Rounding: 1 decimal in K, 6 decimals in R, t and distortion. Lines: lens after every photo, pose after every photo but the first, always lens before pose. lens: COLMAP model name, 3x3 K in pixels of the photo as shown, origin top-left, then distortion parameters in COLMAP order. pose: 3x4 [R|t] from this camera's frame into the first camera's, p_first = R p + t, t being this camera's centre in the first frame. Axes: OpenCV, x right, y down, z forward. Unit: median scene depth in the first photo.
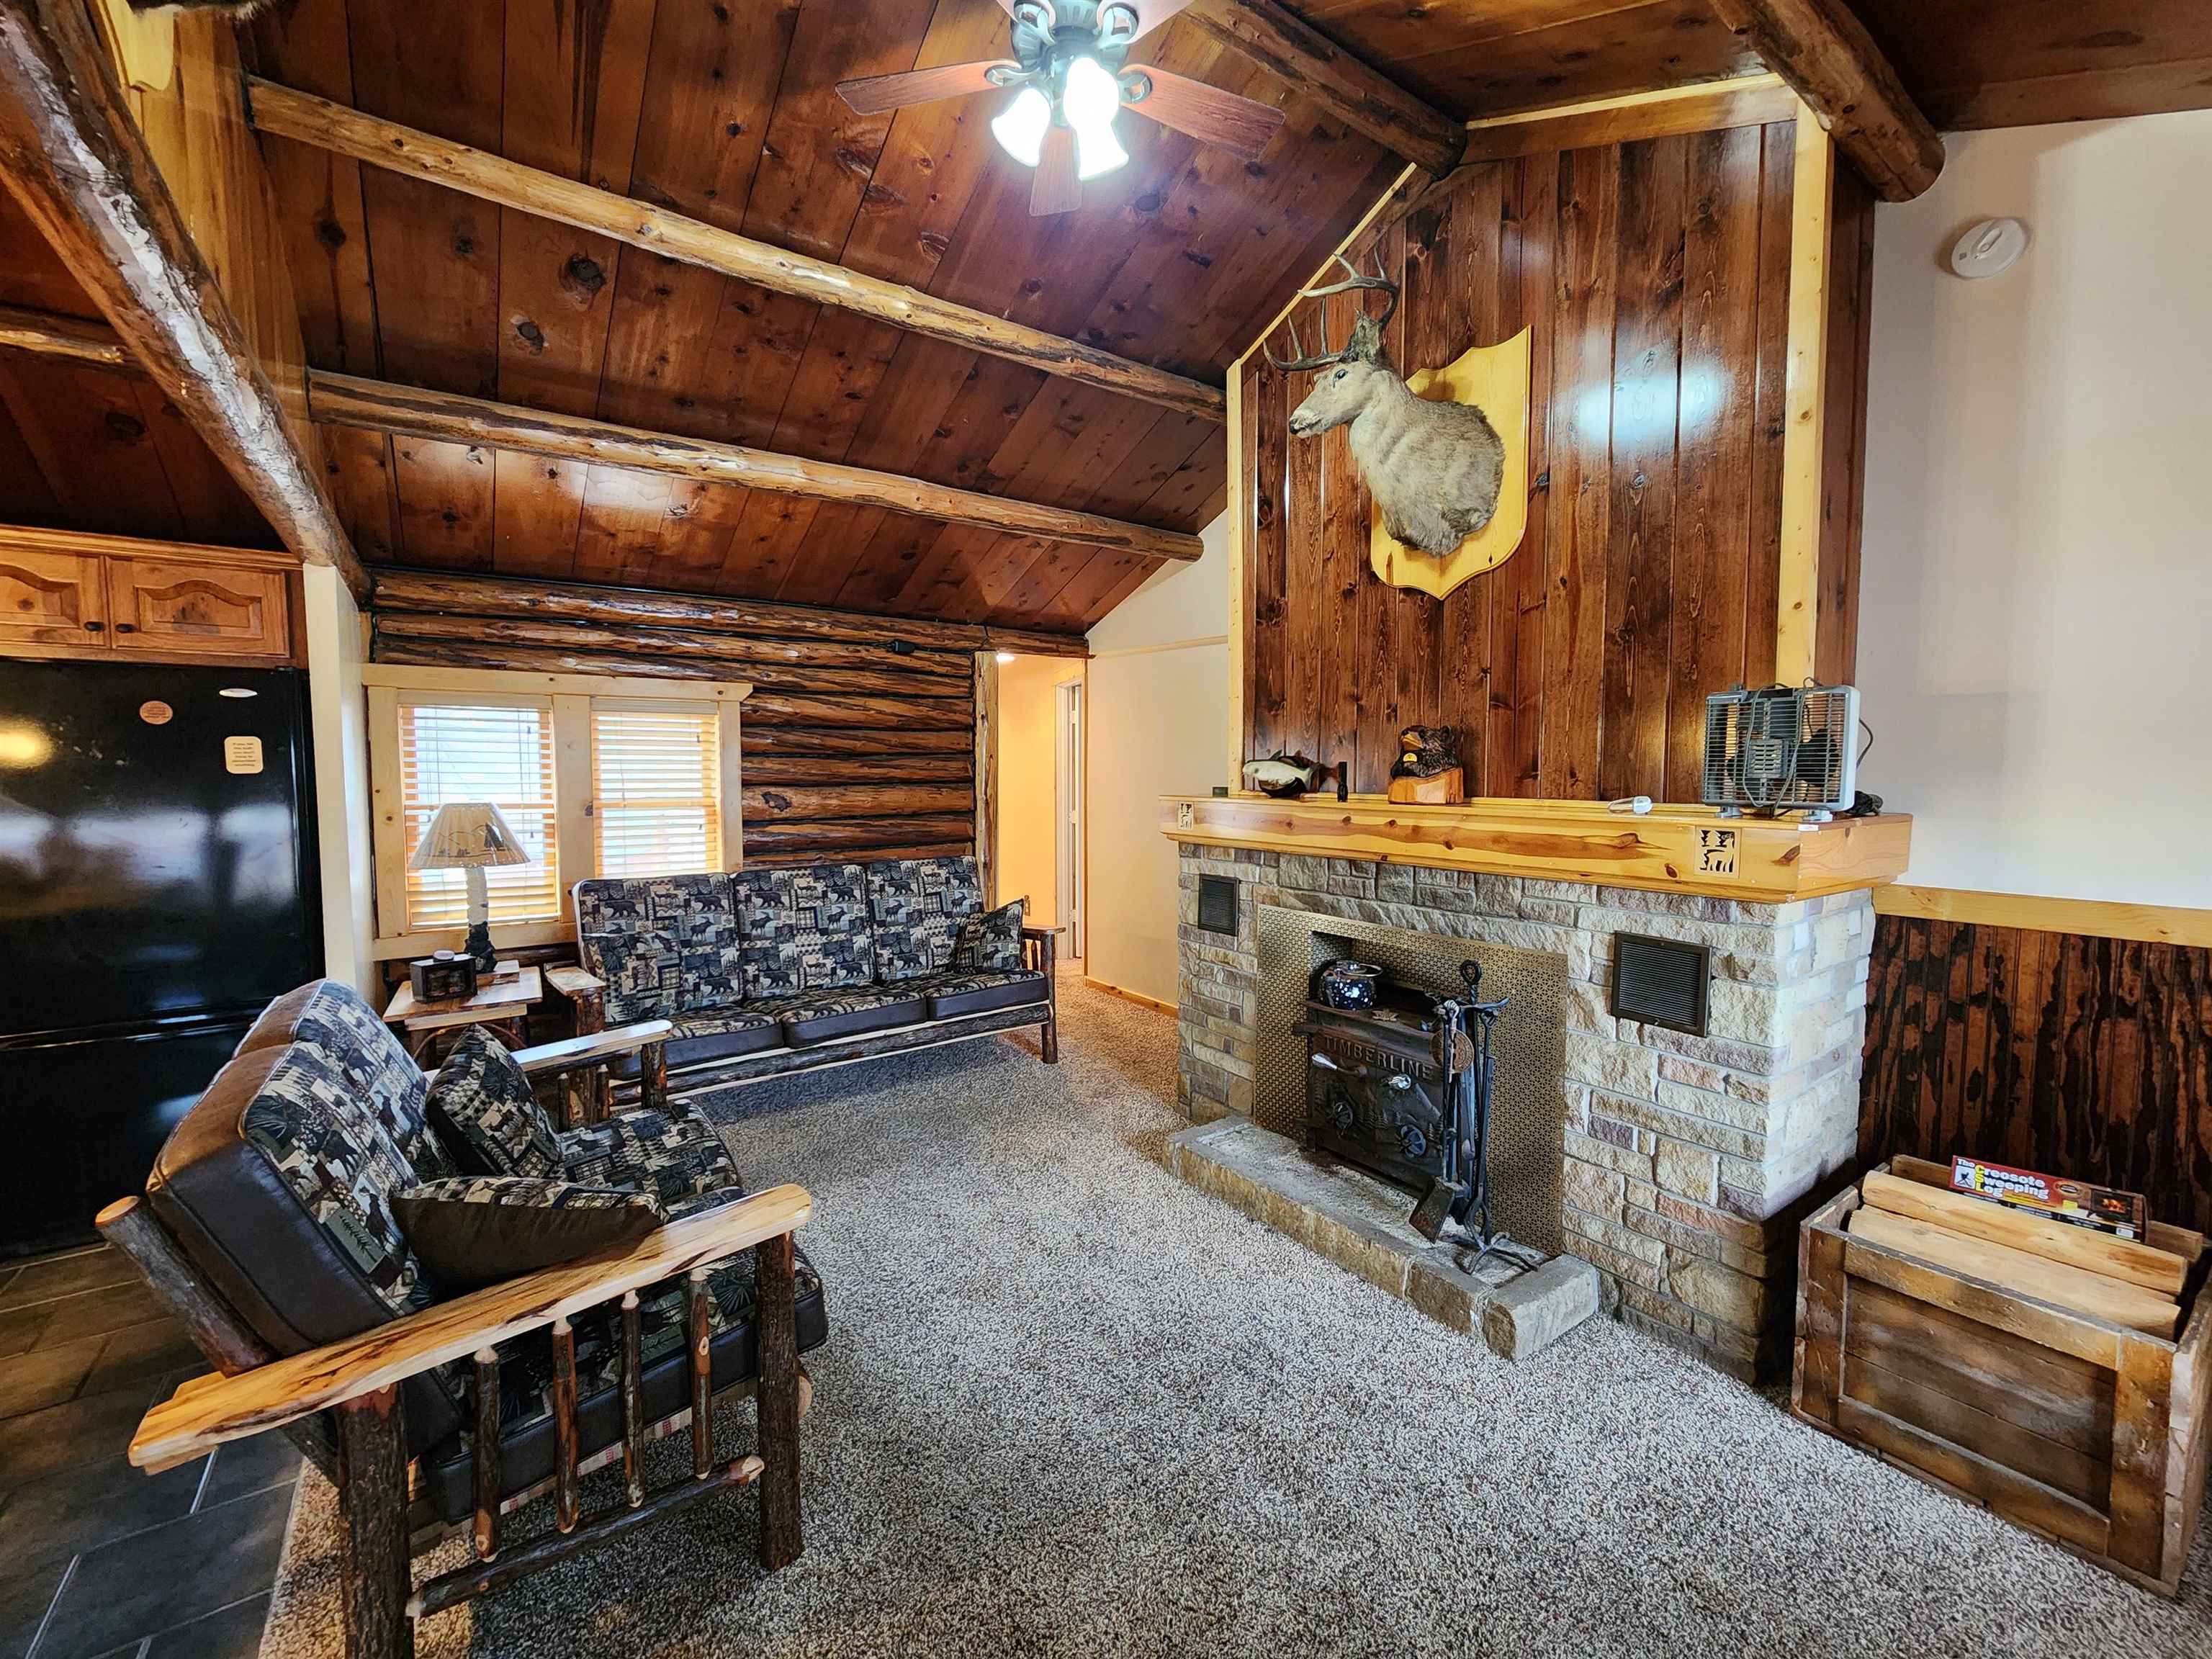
lens RADIAL K [[908.8, 0, 1109.6], [0, 908.8, 832.2], [0, 0, 1]] dist [-0.003274, 0.000422]
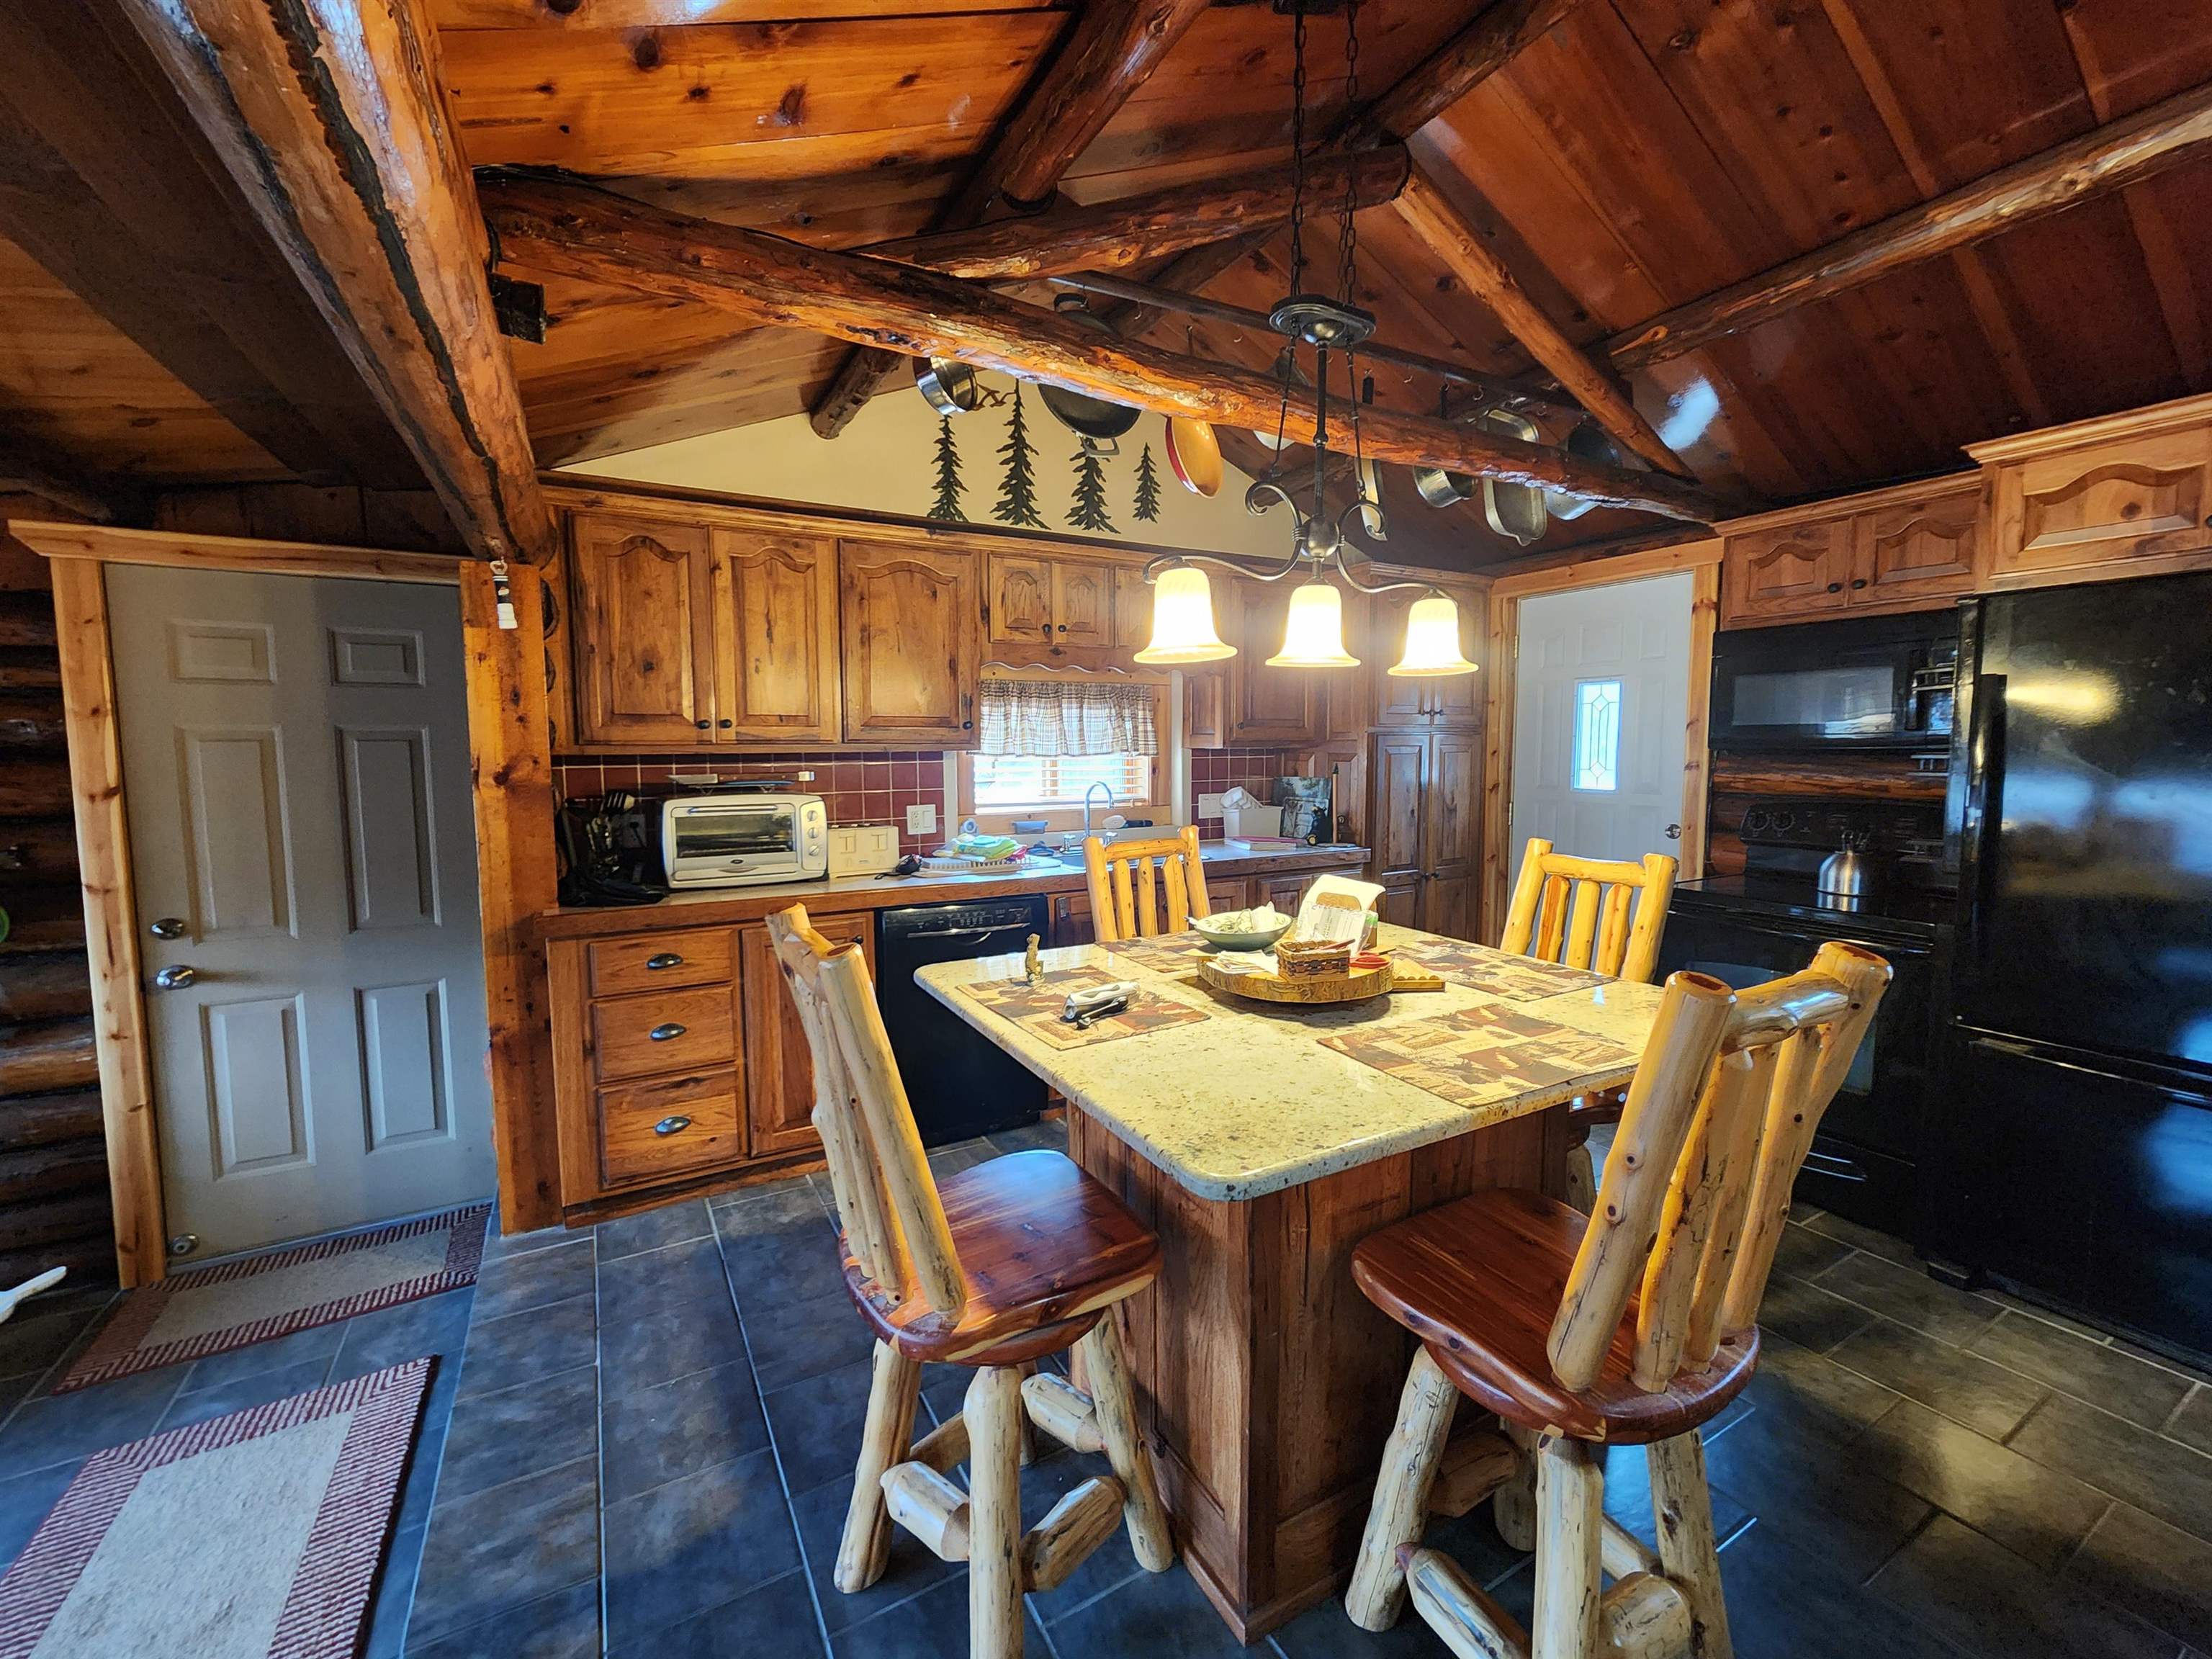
lens RADIAL K [[908.8, 0, 1104.0], [0, 908.8, 823.0], [0, 0, 1]] dist [-0.003274, 0.000422]
pose [[-0.103535, 0.084439, -0.991035, -0.266848], [-0.054795, 0.994392, 0.090449, -0.002587], [0.993115, 0.063669, -0.098327, 0.183733]]
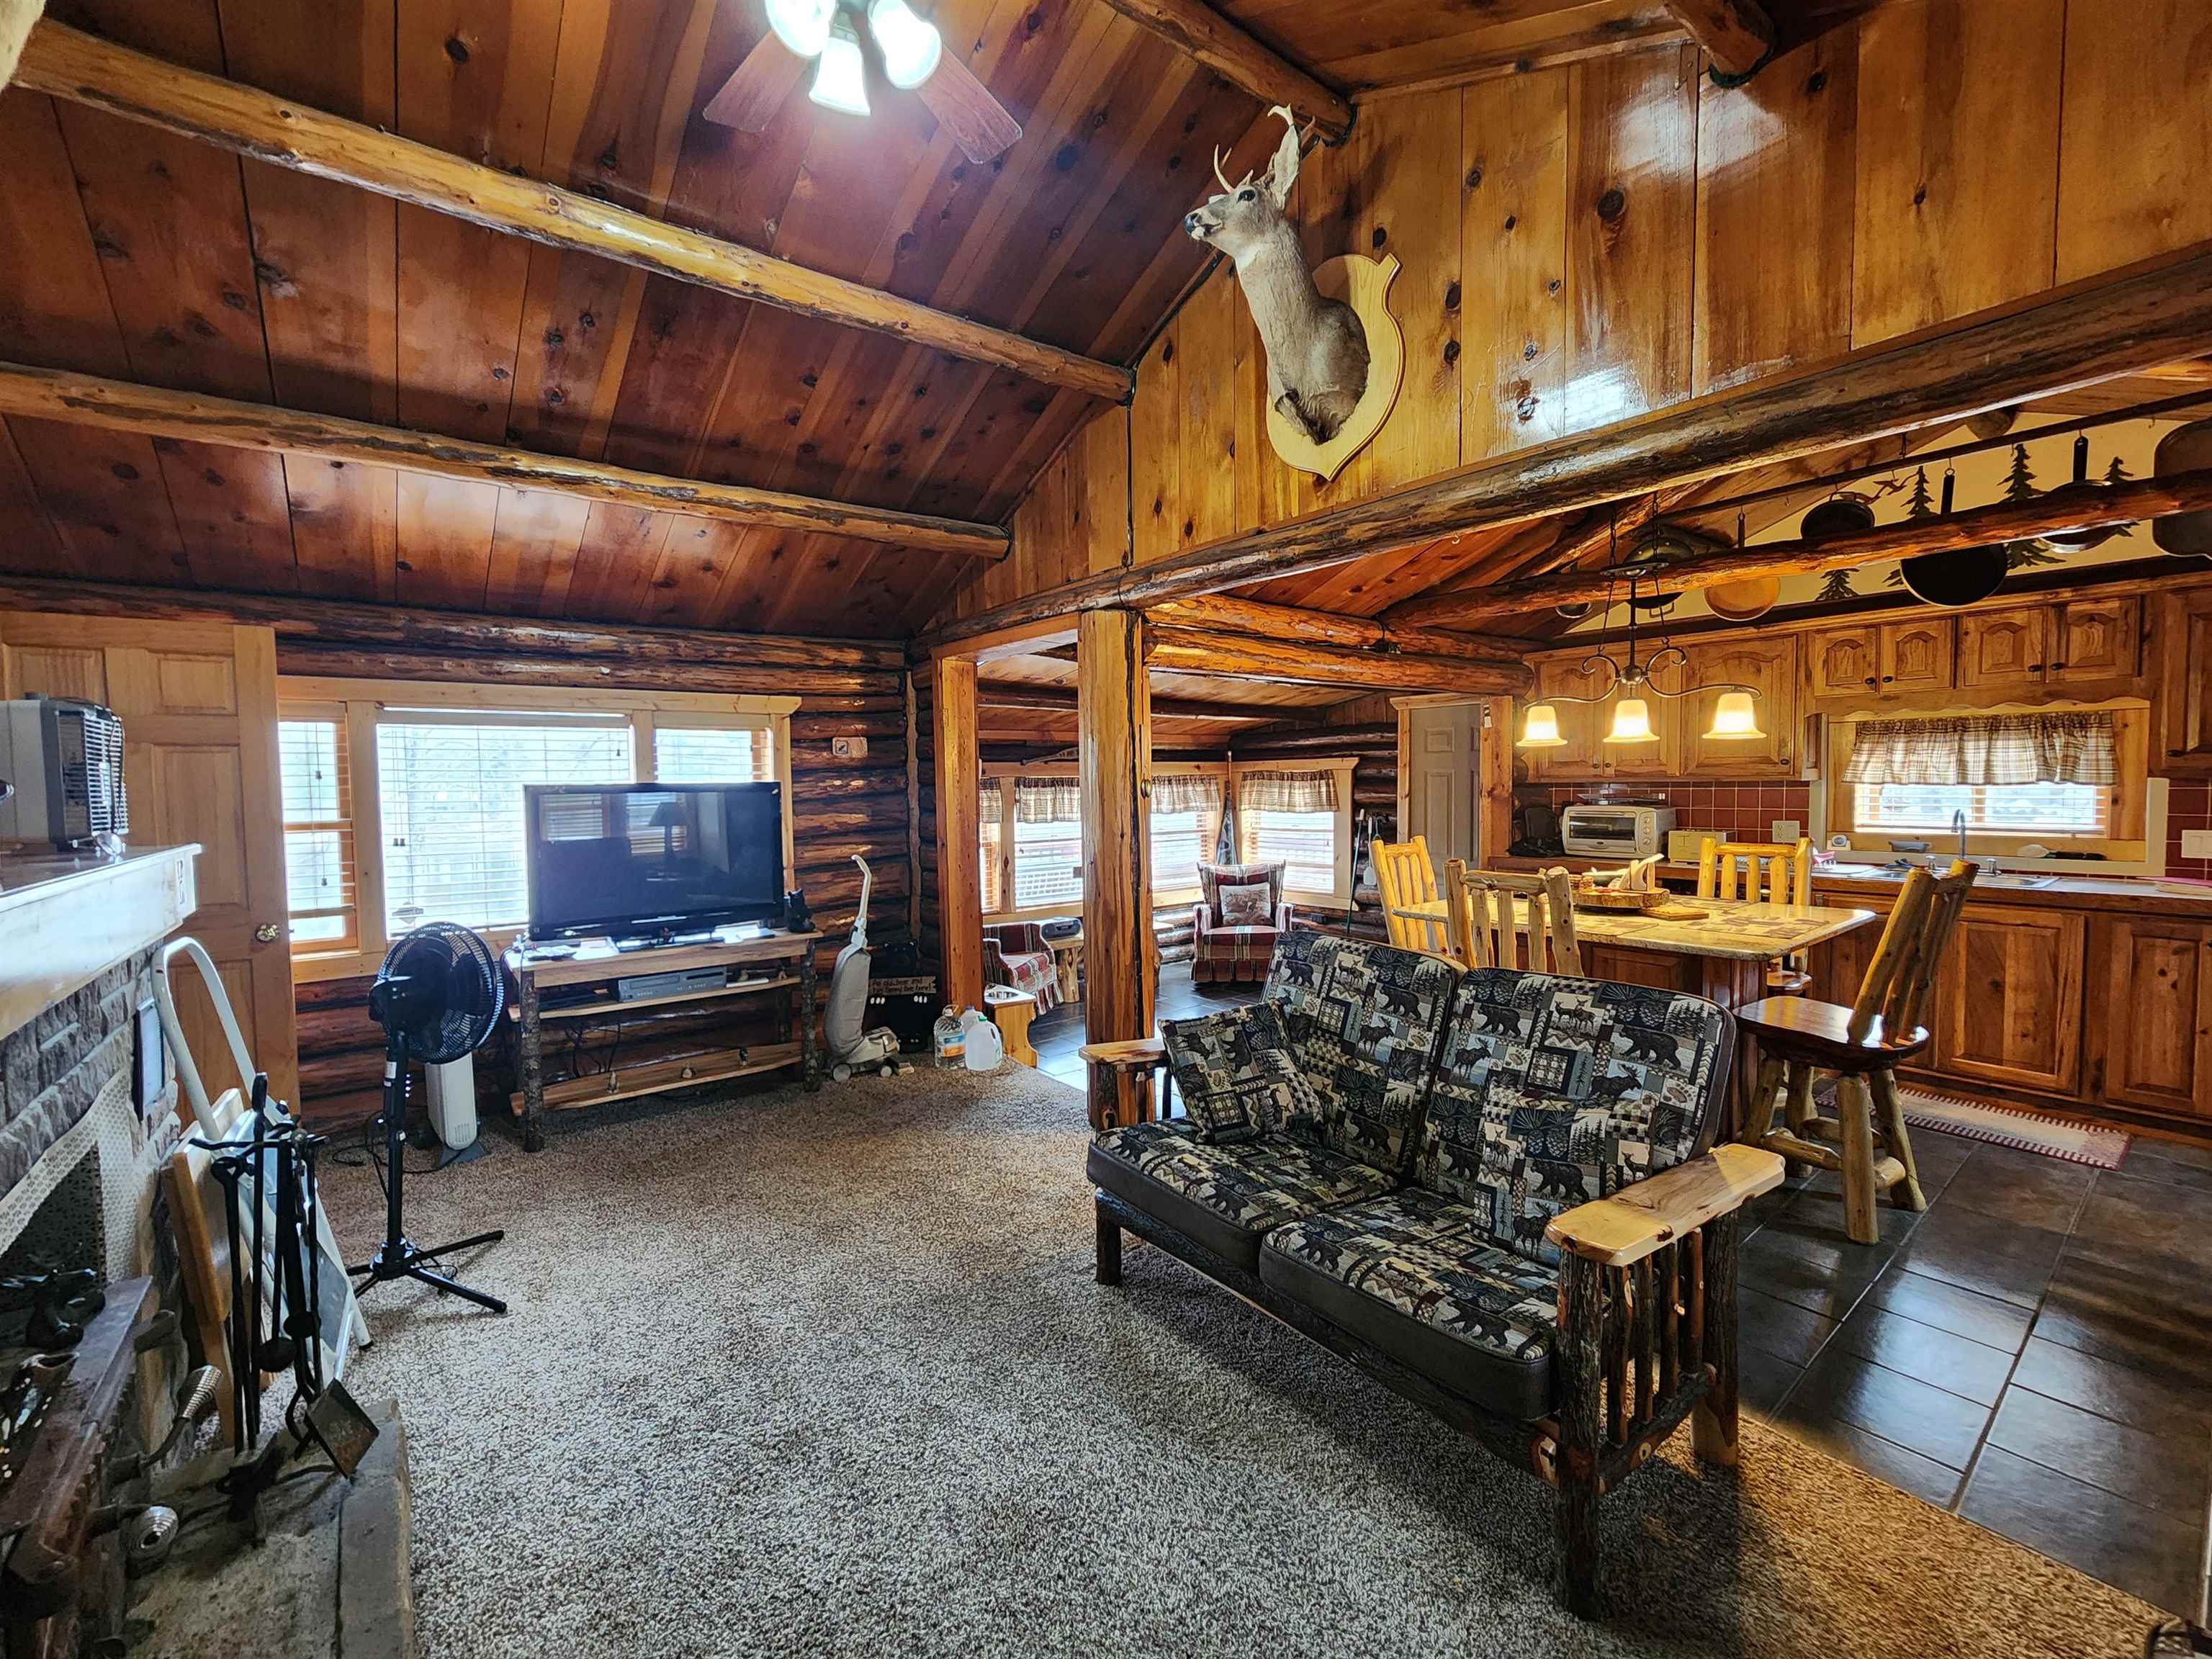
lens RADIAL K [[908.8, 0, 1094.9], [0, 908.8, 822.6], [0, 0, 1]] dist [-0.003274, 0.000422]
pose [[-0.999032, 0.014750, -0.041447, -0.154198], [0.010243, 0.994215, 0.106916, -0.086325], [0.042784, 0.106388, -0.993404, 1.382602]]
